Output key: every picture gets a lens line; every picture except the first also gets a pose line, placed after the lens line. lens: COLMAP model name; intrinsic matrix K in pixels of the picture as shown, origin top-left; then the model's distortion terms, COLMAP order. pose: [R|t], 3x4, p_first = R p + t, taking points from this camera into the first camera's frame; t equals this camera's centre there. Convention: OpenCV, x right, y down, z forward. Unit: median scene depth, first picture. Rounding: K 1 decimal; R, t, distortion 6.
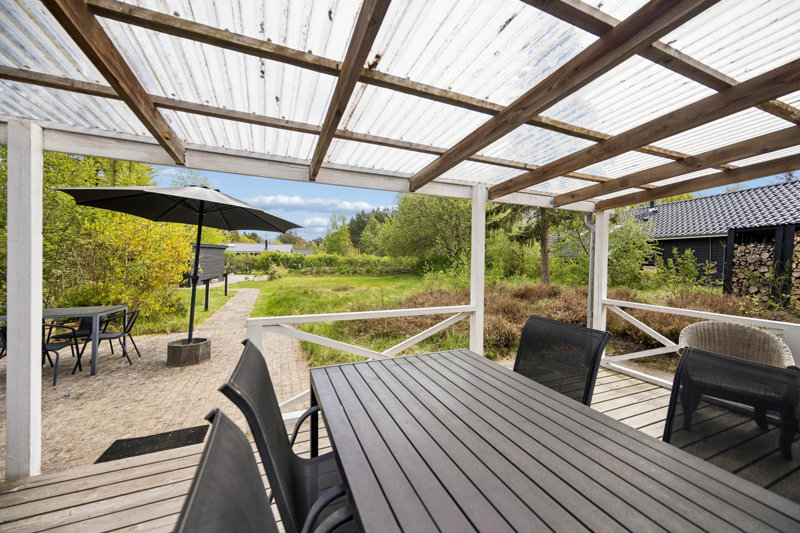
lens RADIAL K [[307.6, 0, 408.1], [0, 307.6, 261.1], [0, 0, 1]] dist [-0.000658, 0.000680]
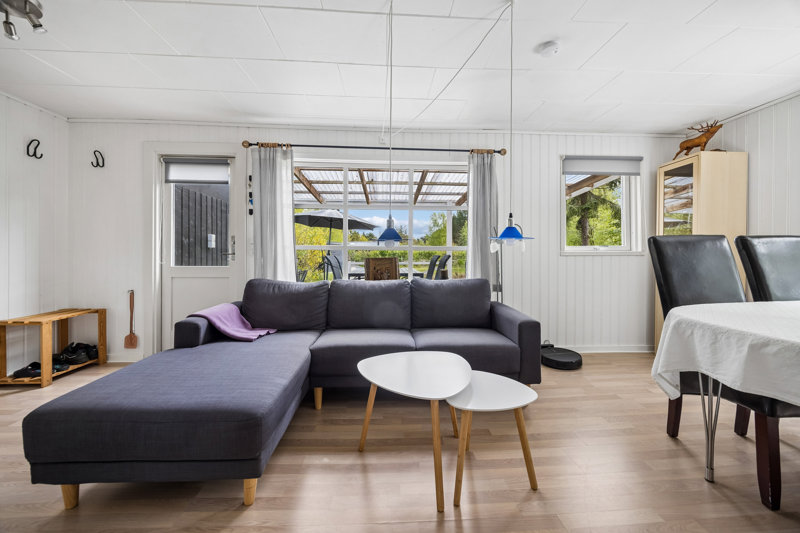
lens RADIAL K [[307.6, 0, 403.2], [0, 307.6, 255.2], [0, 0, 1]] dist [-0.000658, 0.000680]
pose [[0.936904, -0.027973, -0.348465, 0.650080], [0.025754, 0.999608, -0.010999, 0.129801], [0.348636, 0.001330, 0.937257, -0.995724]]
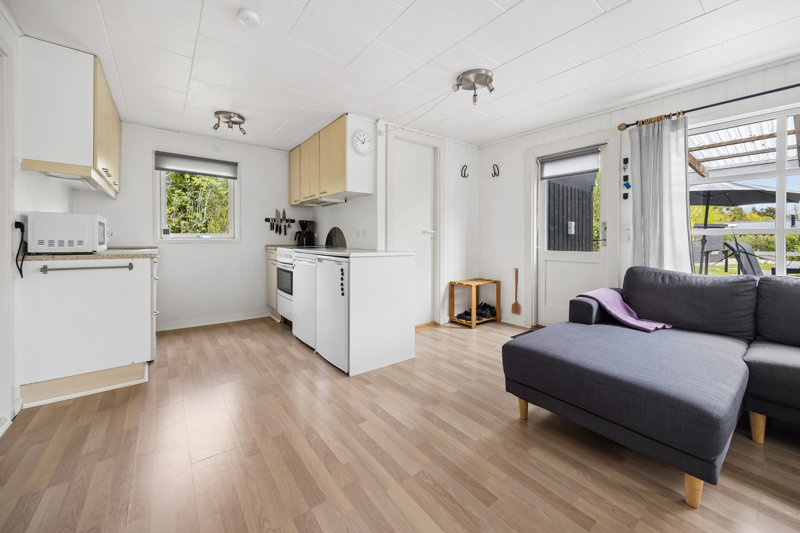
lens RADIAL K [[307.6, 0, 404.6], [0, 307.6, 240.6], [0, 0, 1]] dist [-0.000658, 0.000680]
pose [[0.243106, -0.029375, -0.969555, 0.604113], [0.003120, 0.999560, -0.029502, 0.130116], [0.969995, 0.004147, 0.243091, -1.118344]]
